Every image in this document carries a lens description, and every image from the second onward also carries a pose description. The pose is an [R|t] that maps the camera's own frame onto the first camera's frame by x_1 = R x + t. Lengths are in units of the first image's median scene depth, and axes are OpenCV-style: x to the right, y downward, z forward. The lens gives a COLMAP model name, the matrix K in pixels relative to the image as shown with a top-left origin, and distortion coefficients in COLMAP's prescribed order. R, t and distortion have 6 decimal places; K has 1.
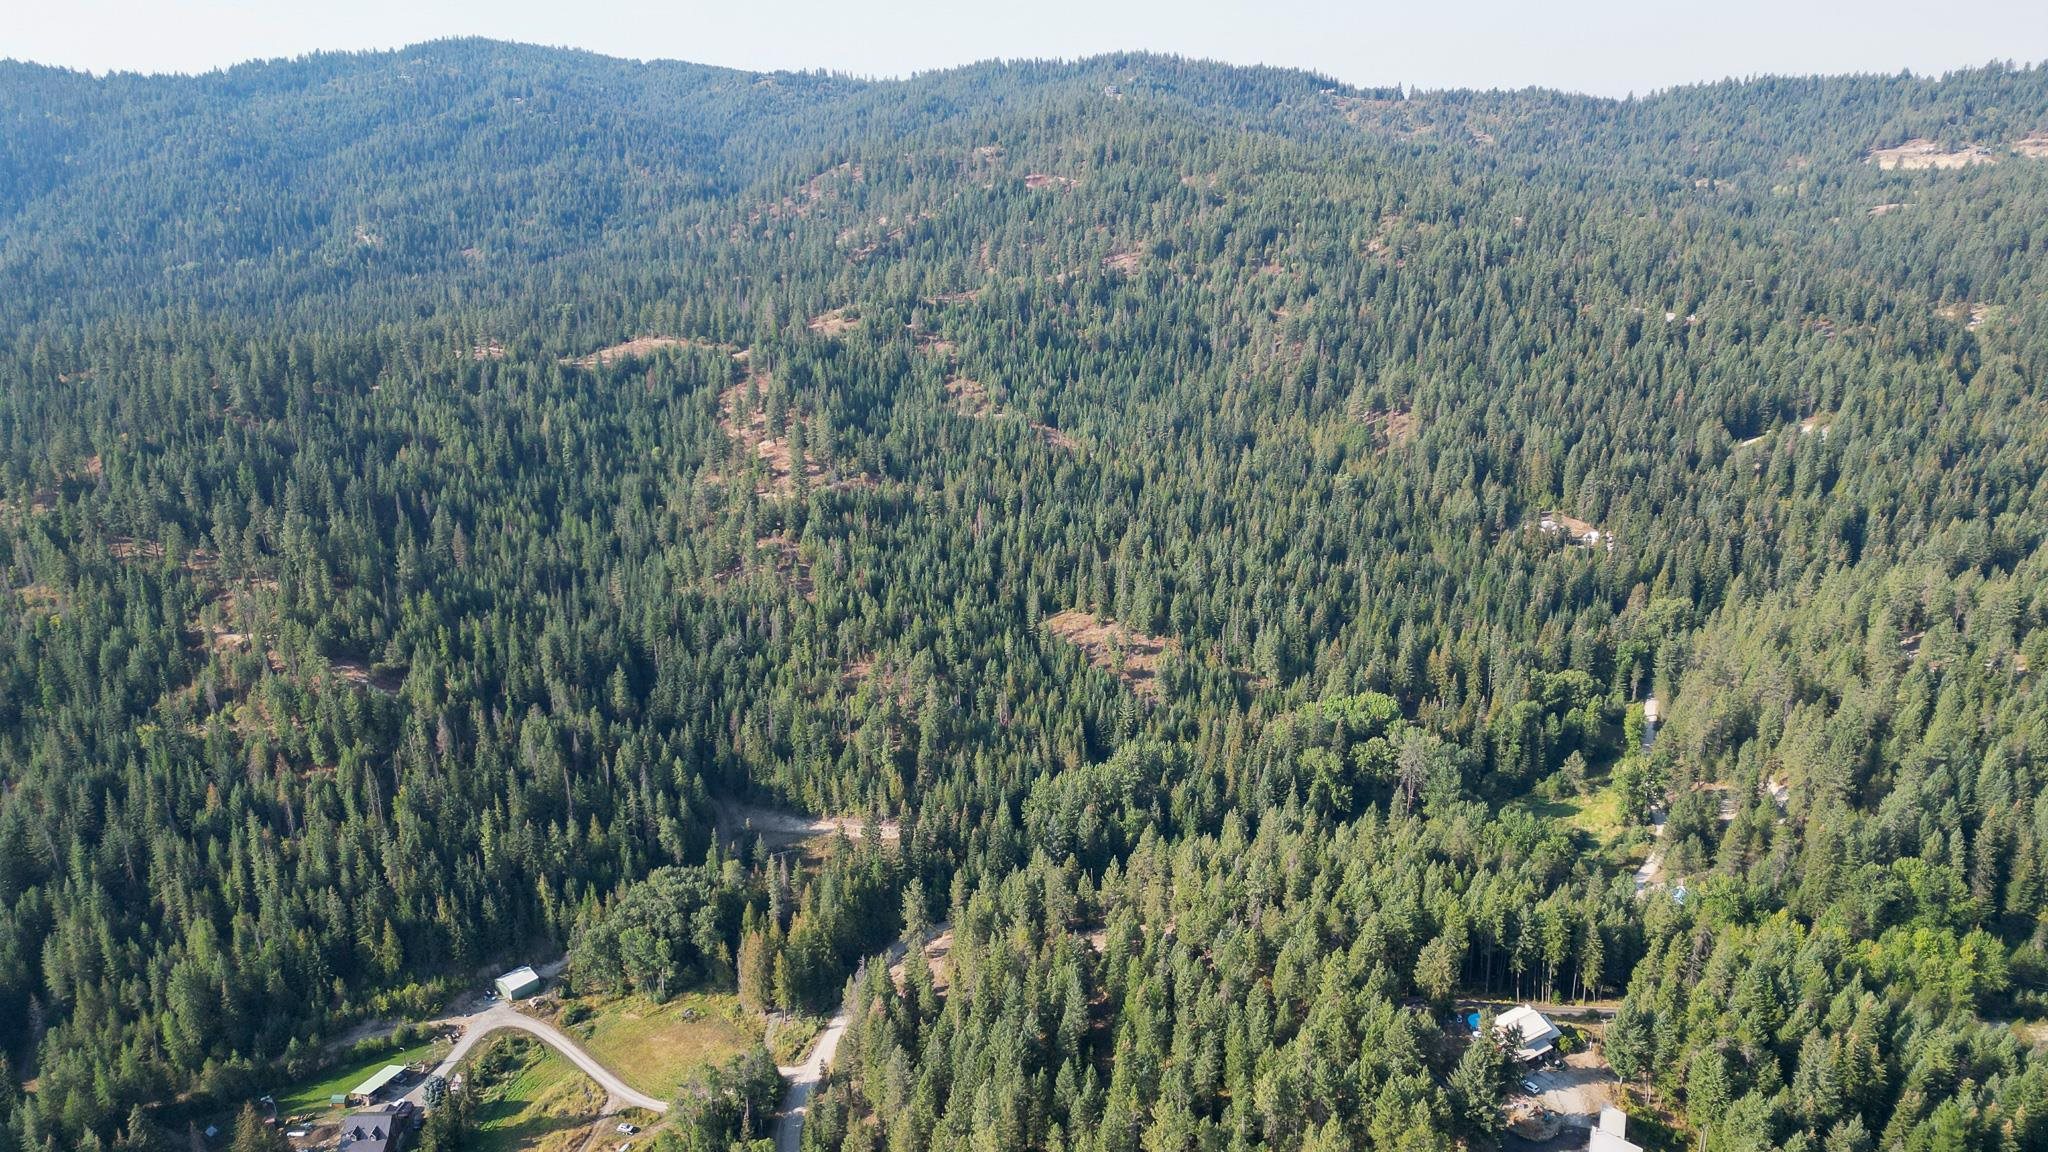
lens RADIAL K [[1407.7, 0, 1024.0], [0, 1407.7, 576.0], [0, 0, 1]] dist [0.115078, -0.135623]
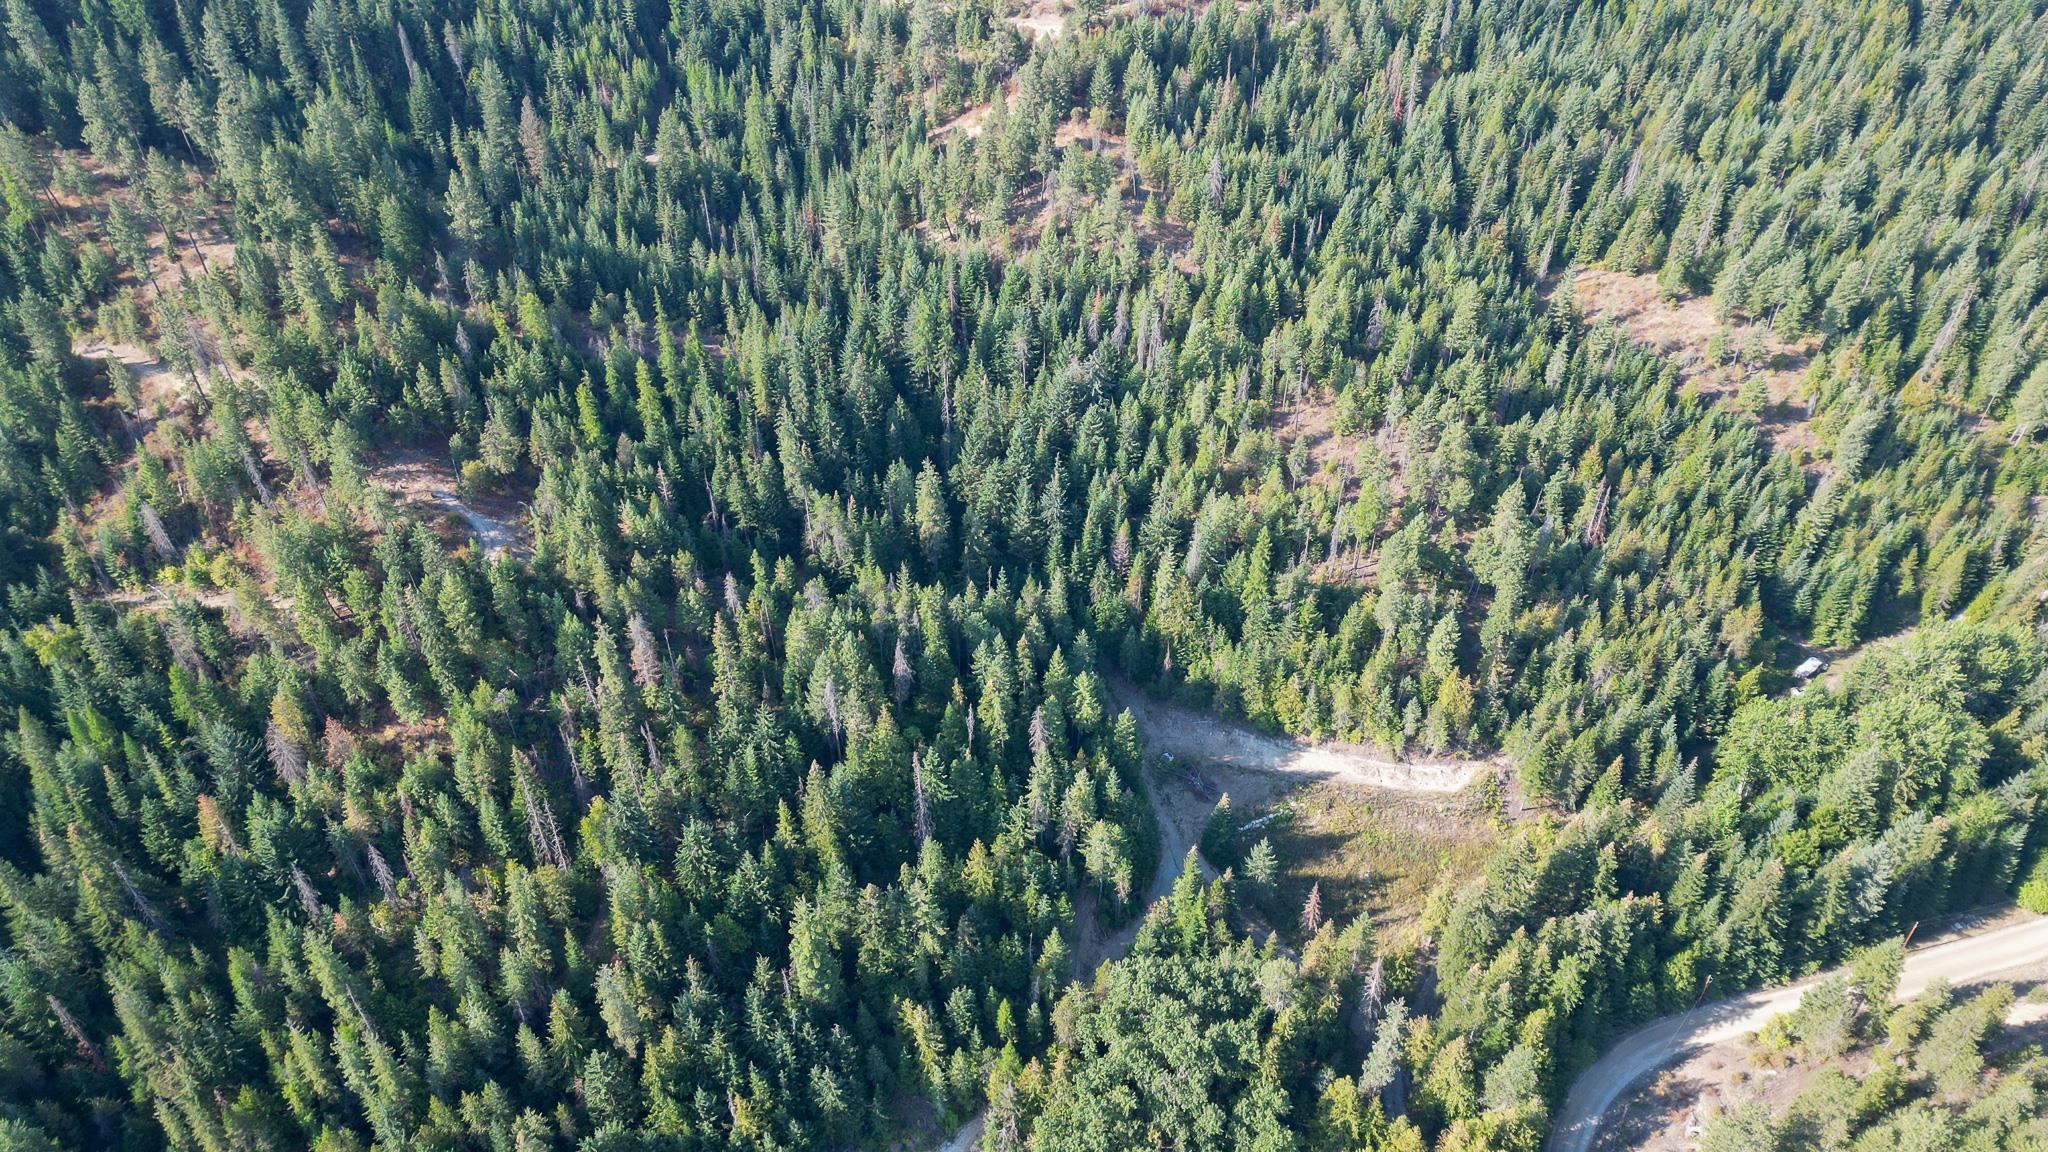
lens RADIAL K [[1407.7, 0, 1024.0], [0, 1407.7, 576.0], [0, 0, 1]] dist [0.115078, -0.135623]
pose [[0.999811, 0.004786, 0.018834, -0.258836], [-0.011626, 0.923922, 0.382404, -0.097592], [-0.015571, -0.382550, 0.923803, 0.502148]]
